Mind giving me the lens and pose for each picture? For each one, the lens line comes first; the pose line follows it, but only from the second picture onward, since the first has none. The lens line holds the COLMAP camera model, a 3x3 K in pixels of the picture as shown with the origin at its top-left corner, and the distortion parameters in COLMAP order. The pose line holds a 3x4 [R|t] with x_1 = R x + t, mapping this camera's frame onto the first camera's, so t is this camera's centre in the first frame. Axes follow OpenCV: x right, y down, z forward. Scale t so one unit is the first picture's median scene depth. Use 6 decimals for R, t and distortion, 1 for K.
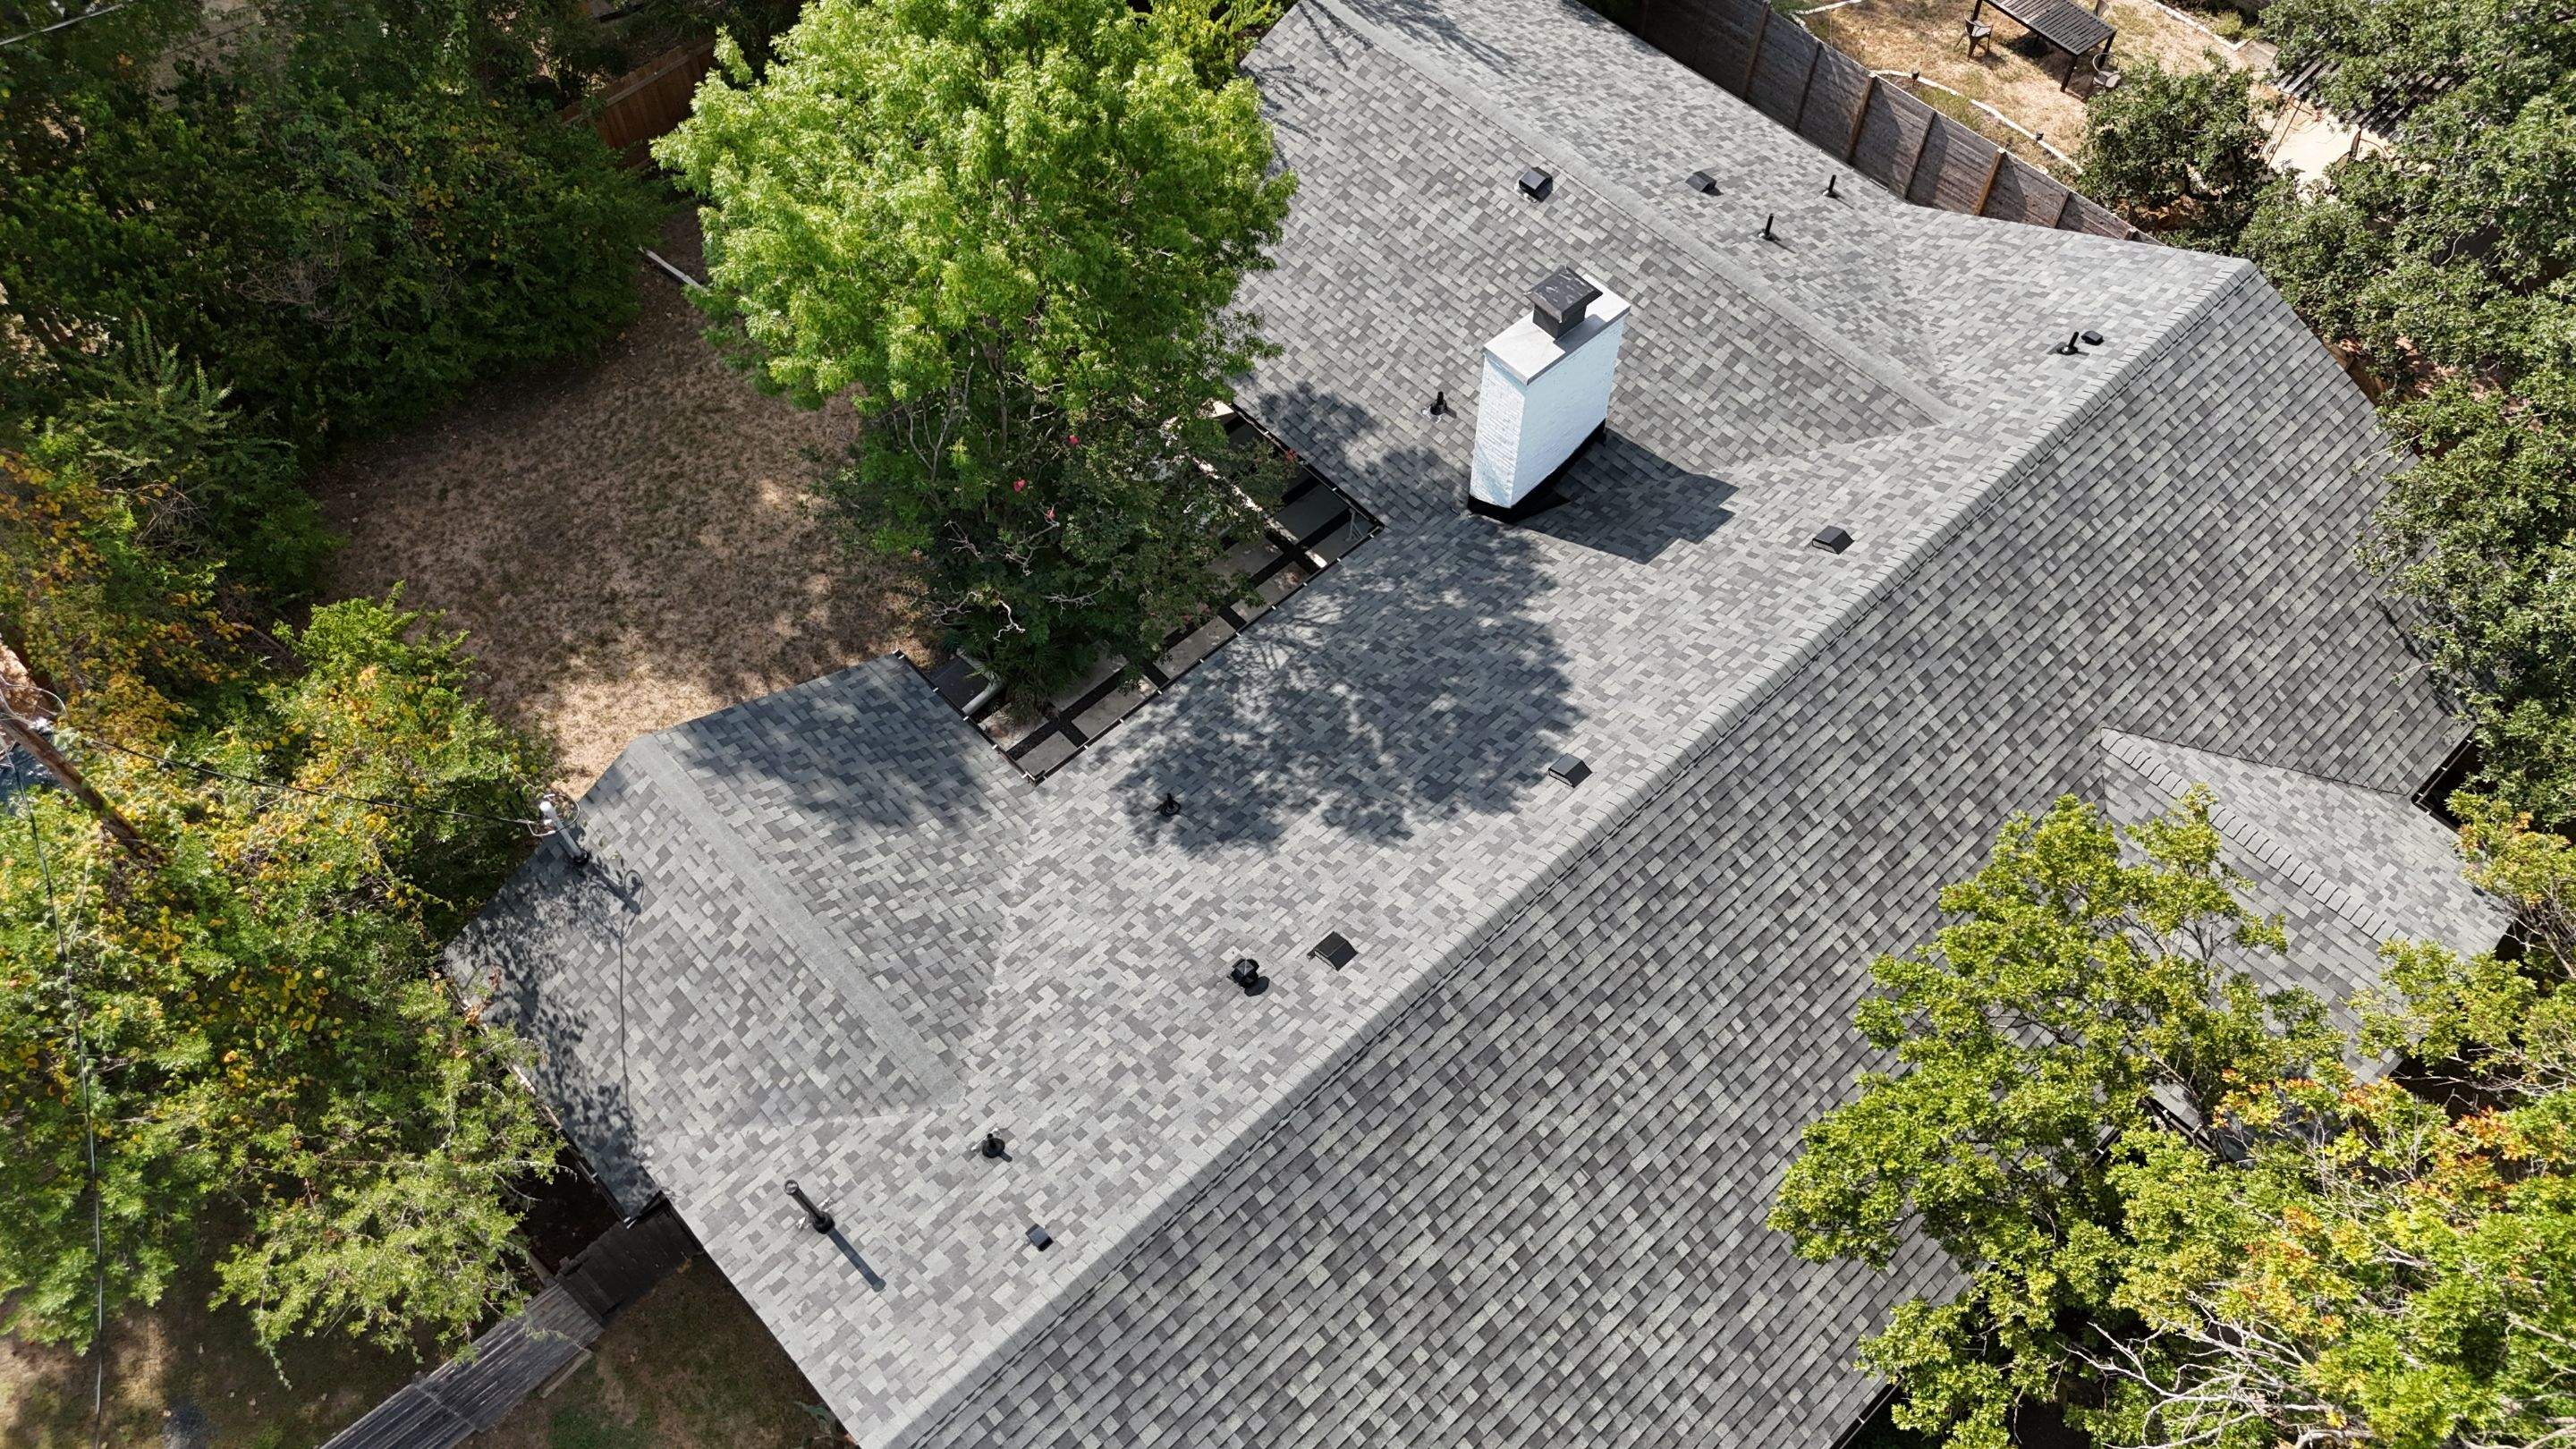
lens RADIAL K [[1915.7, 0, 1288.0], [0, 1915.7, 724.5], [0, 0, 1]] dist [0.064591, -0.167844]
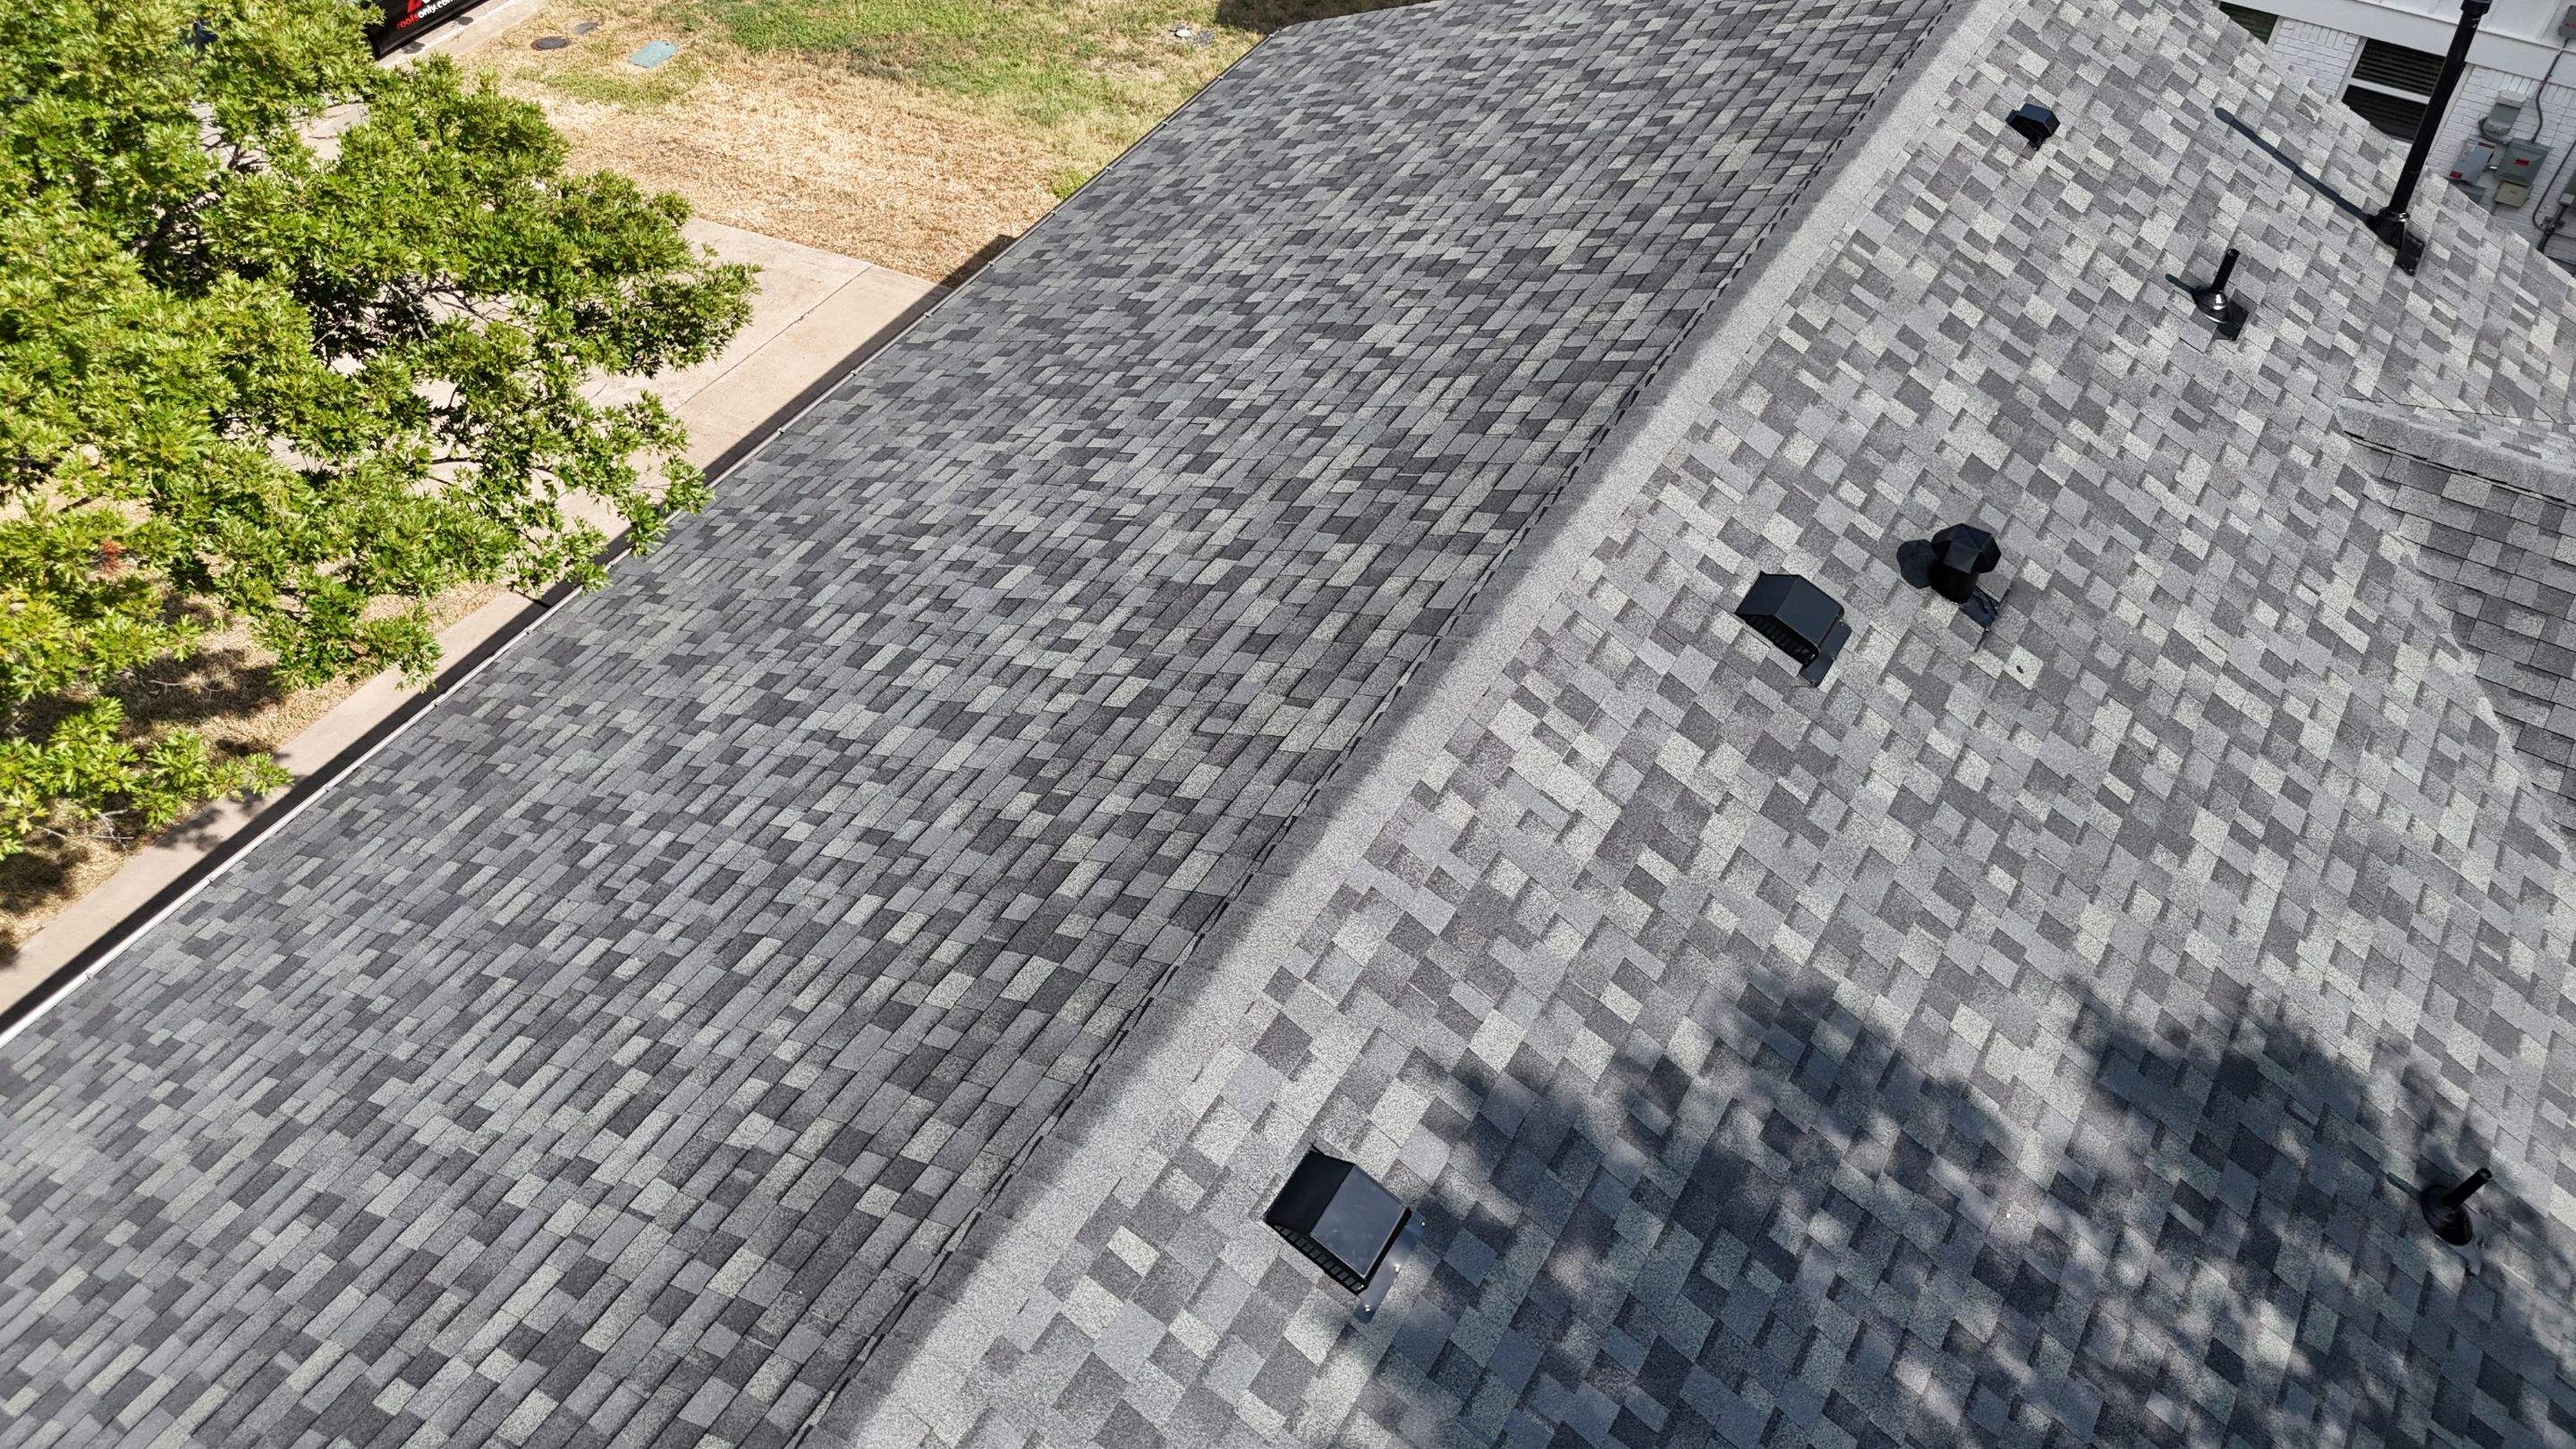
lens RADIAL K [[1868.7, 0, 1291.5], [0, 1868.7, 736.2], [0, 0, 1]] dist [0.061411, -0.051272]
pose [[-0.964558, 0.208981, -0.161107, 0.190691], [-0.207098, -0.221193, 0.952987, -0.239494], [0.163520, 0.952576, 0.256633, 0.884513]]
